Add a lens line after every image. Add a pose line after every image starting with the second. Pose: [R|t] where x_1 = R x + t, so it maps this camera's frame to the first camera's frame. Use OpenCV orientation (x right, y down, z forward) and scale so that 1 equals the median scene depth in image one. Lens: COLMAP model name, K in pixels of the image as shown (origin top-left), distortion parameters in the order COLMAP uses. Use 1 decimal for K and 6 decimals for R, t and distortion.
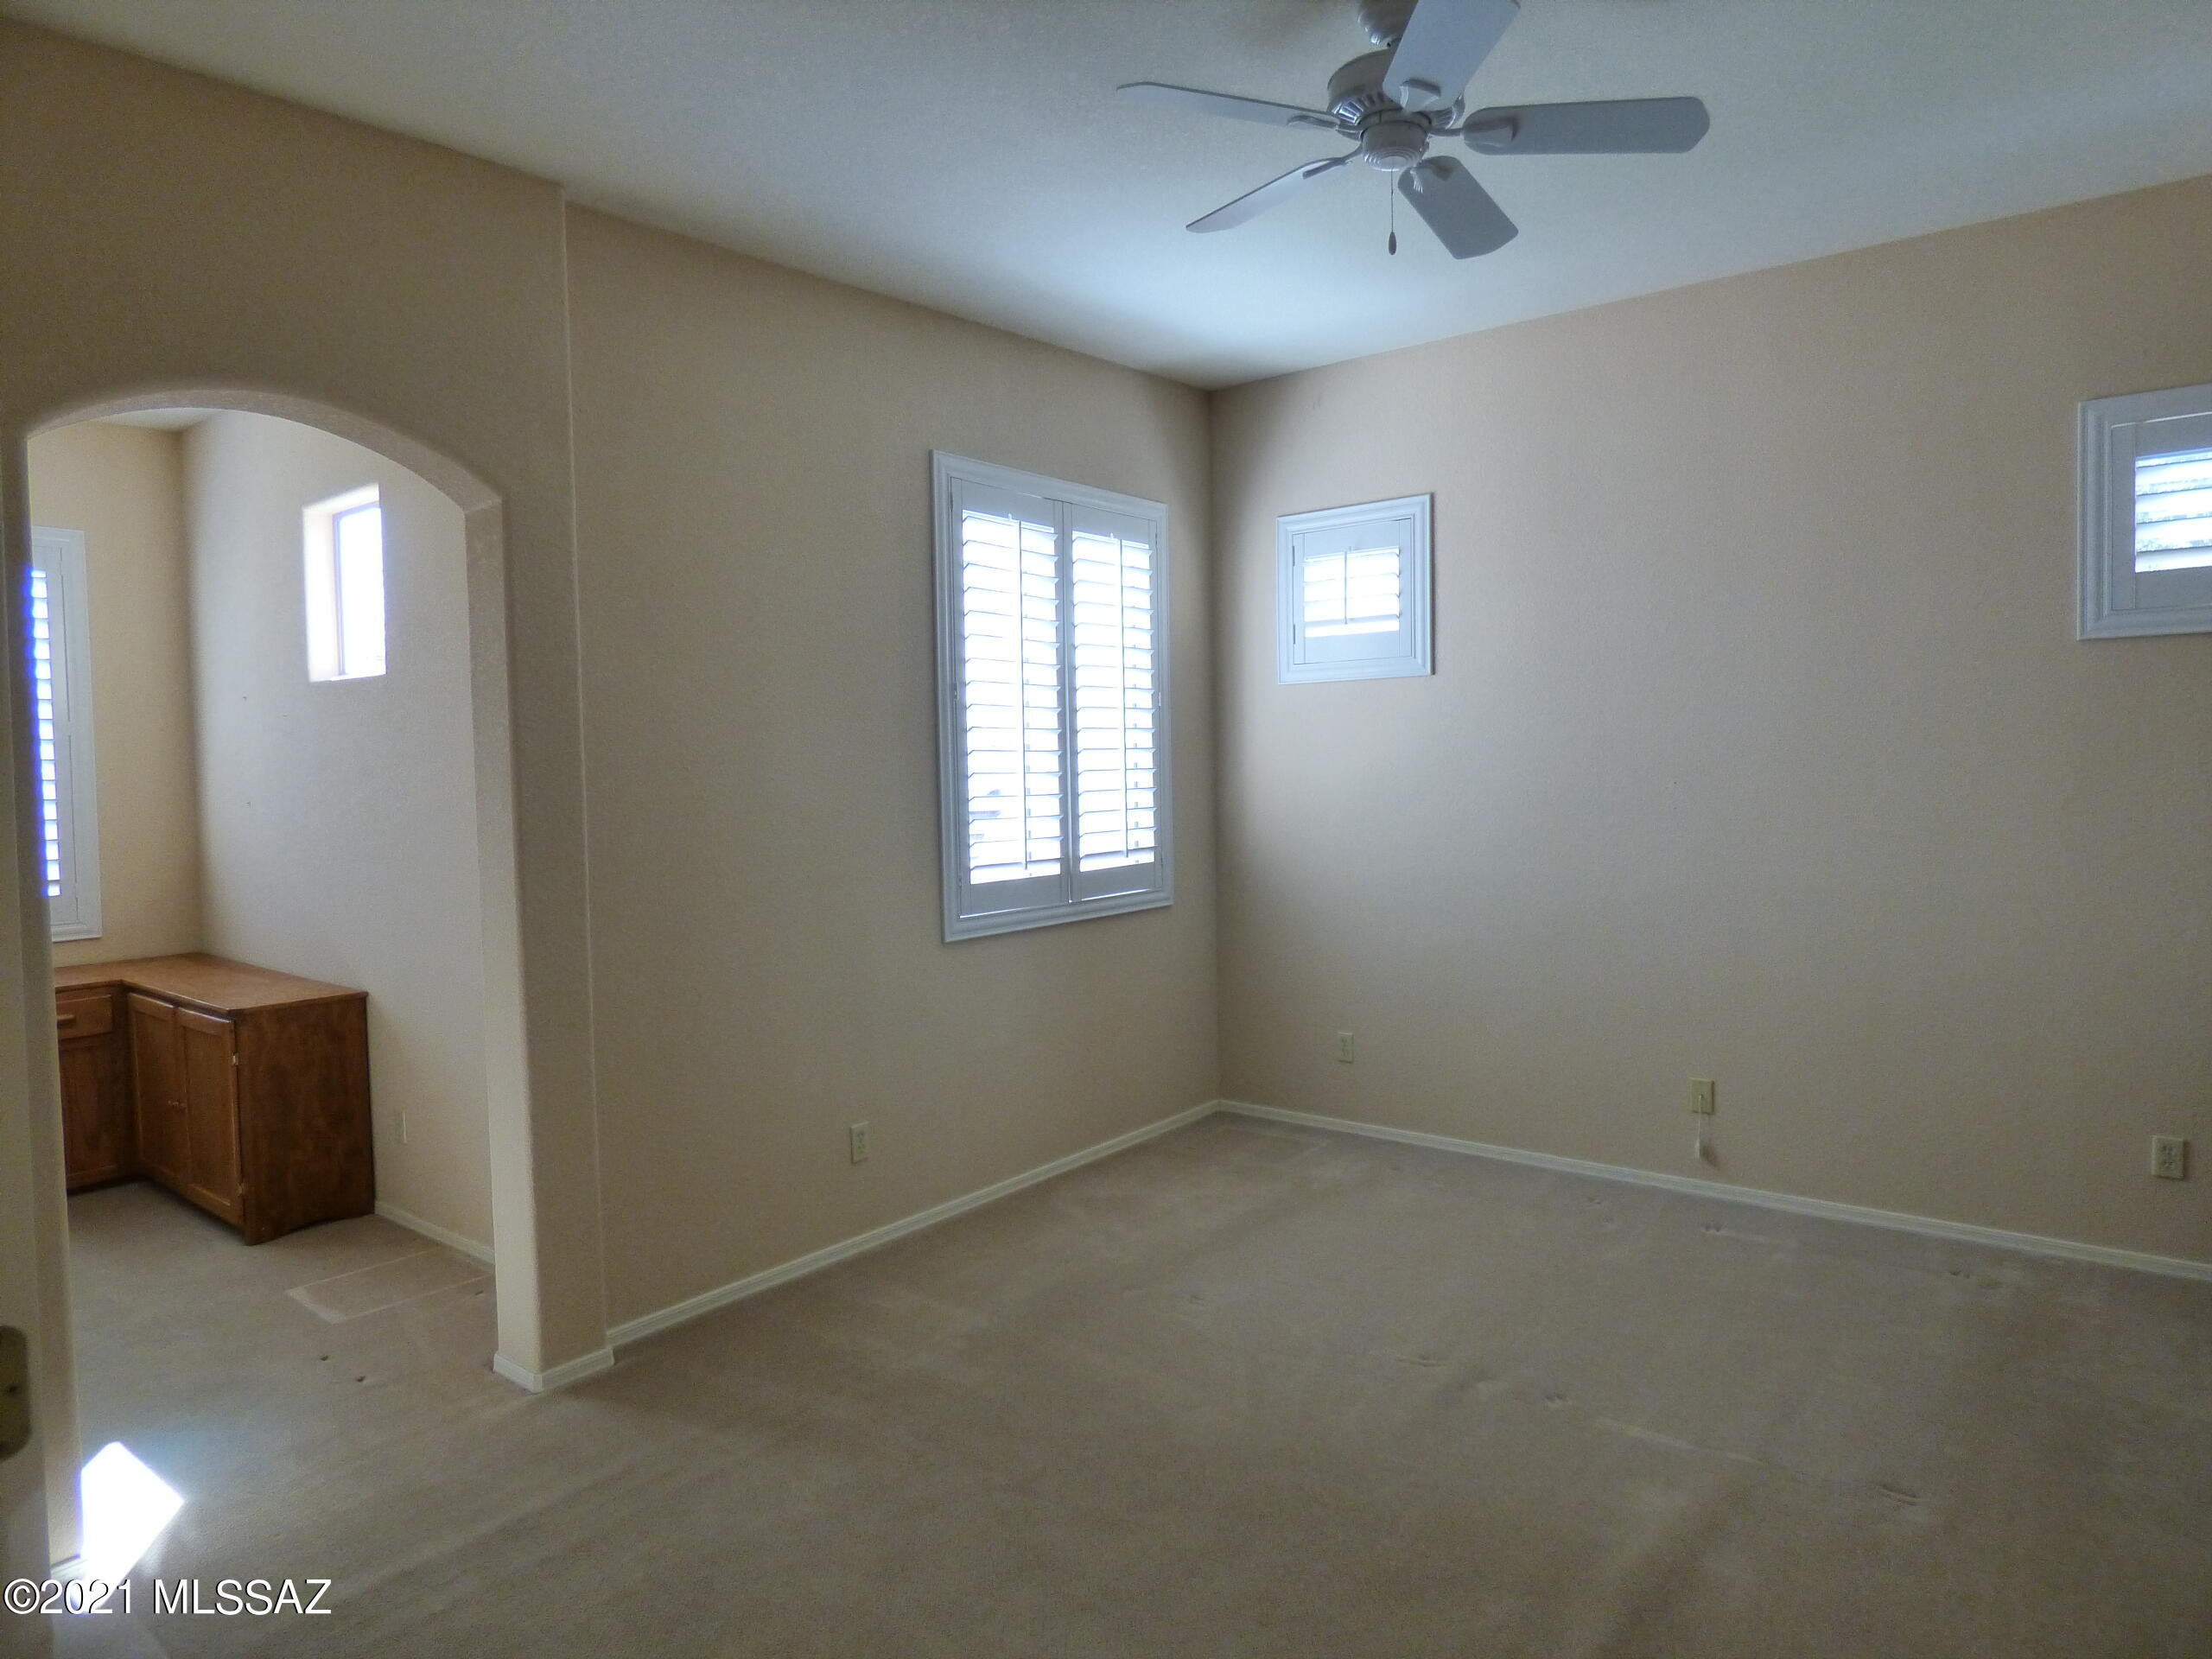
lens RADIAL K [[1324.4, 0, 1107.1], [0, 1324.4, 826.3], [0, 0, 1]] dist [-0.001990, -0.000878]
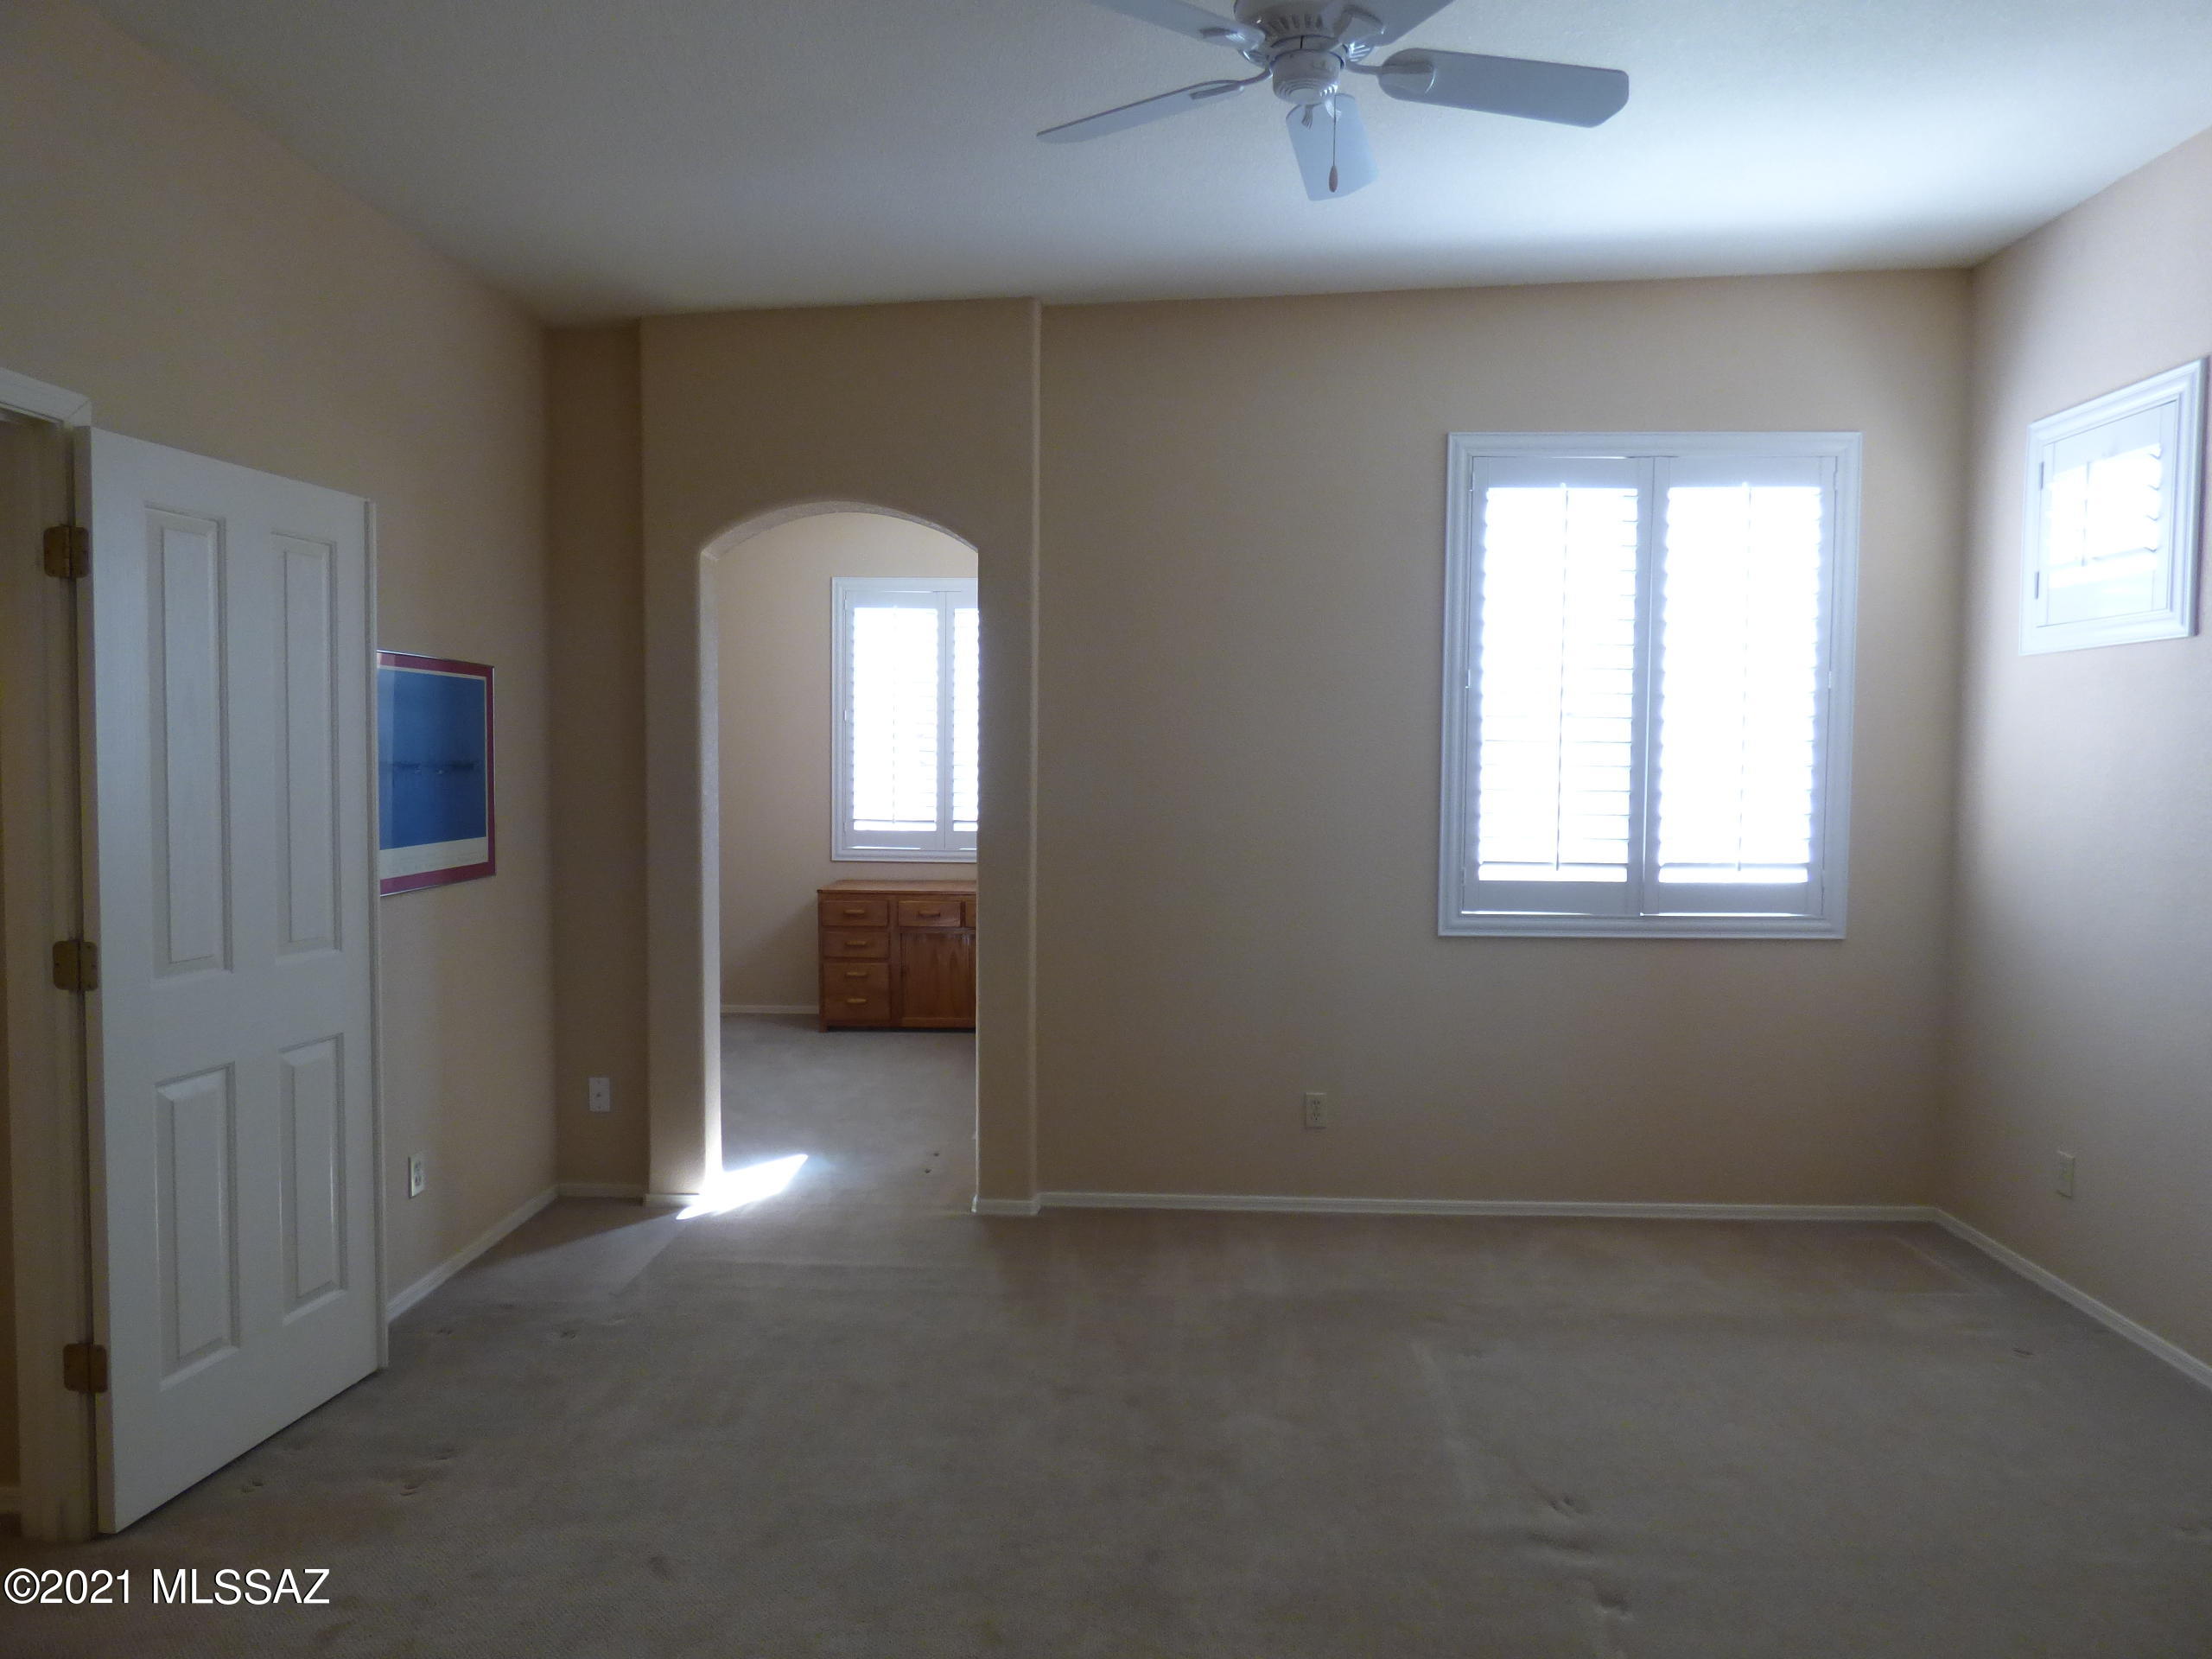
lens RADIAL K [[1339.6, 0, 1109.8], [0, 1339.6, 821.5], [0, 0, 1]] dist [-0.001446, -0.006225]
pose [[0.600466, 0.064146, -0.797073, 0.464384], [-0.055842, 0.997708, 0.038225, -0.018811], [0.797698, 0.021558, 0.602672, 0.185614]]
